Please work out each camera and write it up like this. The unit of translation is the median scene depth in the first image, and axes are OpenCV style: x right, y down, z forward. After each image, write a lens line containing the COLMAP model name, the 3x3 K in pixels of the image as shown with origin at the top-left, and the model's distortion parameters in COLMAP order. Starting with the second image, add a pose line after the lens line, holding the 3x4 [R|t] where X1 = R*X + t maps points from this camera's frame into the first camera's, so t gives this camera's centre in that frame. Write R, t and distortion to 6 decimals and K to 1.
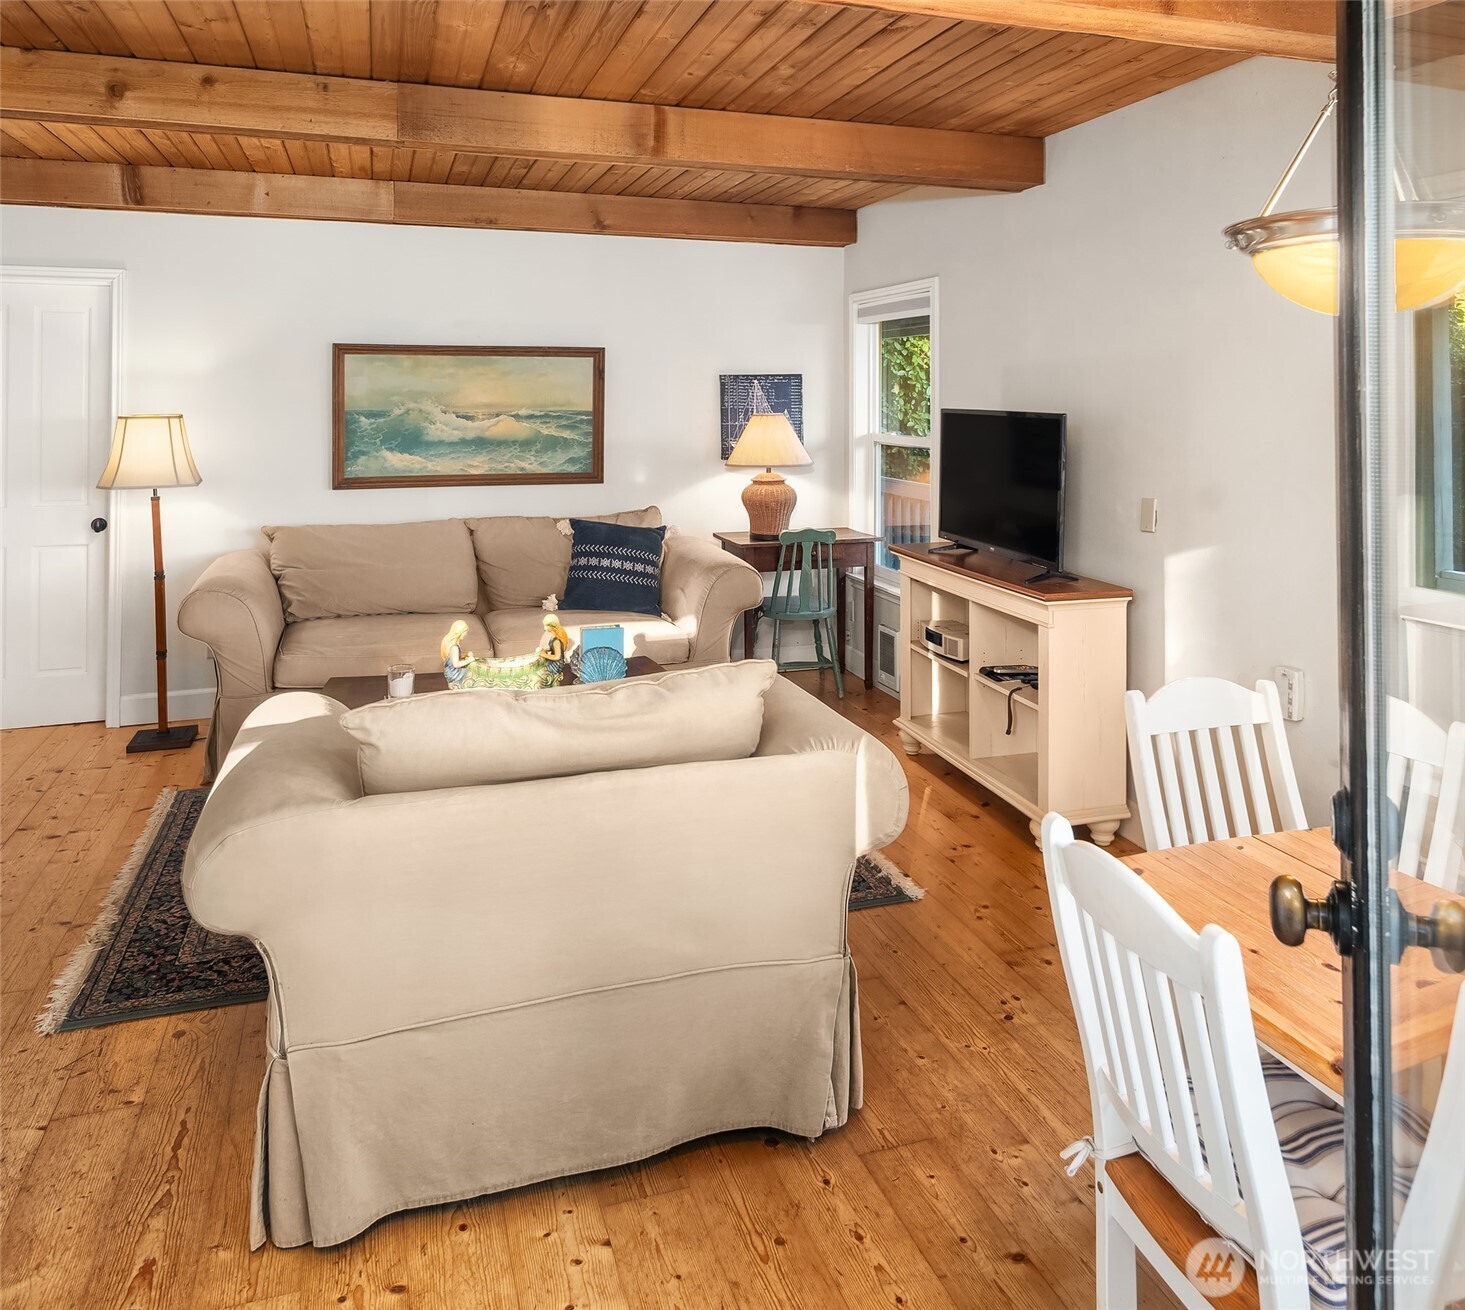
lens RADIAL K [[1161.6, 0, 744.8], [0, 1161.6, 354.6], [0, 0, 1]] dist [0.009732, -0.007565]
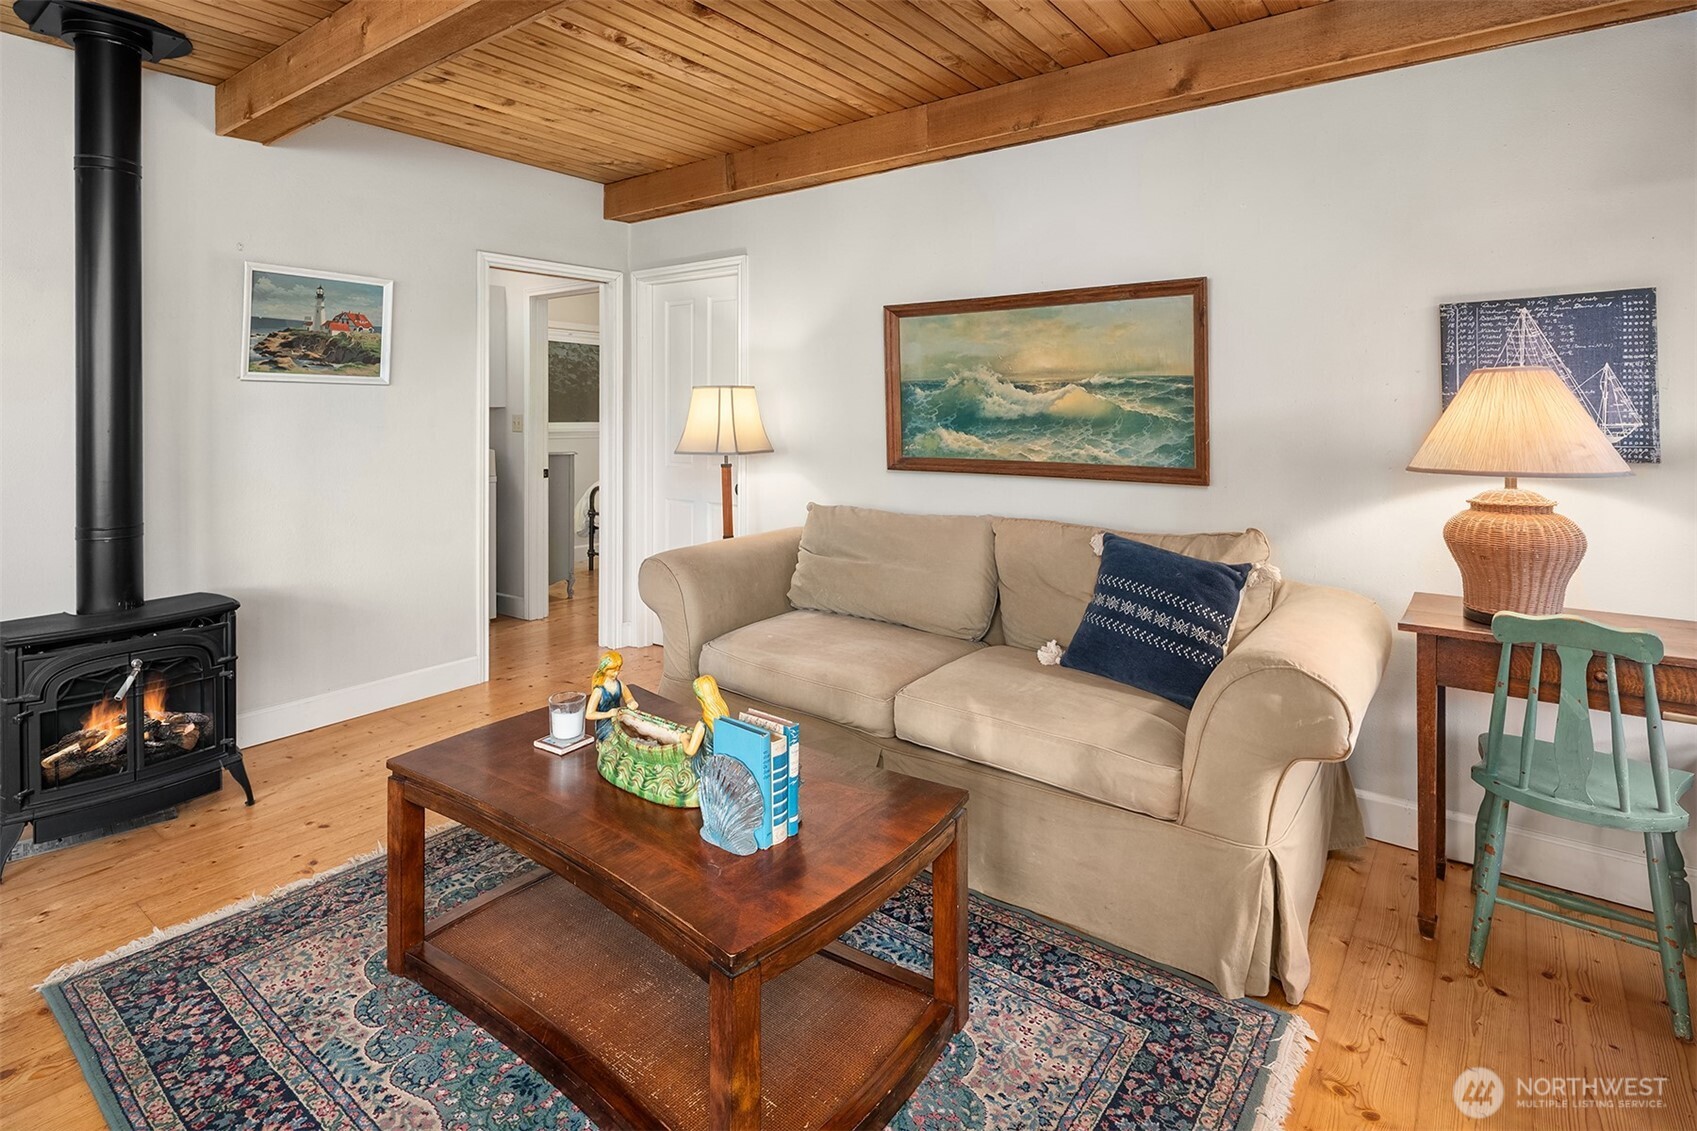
lens RADIAL K [[870.9, 0, 843.7], [0, 870.9, 408.5], [0, 0, 1]] dist [0.000273, -0.003409]
pose [[0.550504, -0.005209, -0.834816, 0.179012], [0.026195, 0.999596, 0.011037, 0.058618], [0.834421, -0.027944, 0.550418, 0.583567]]
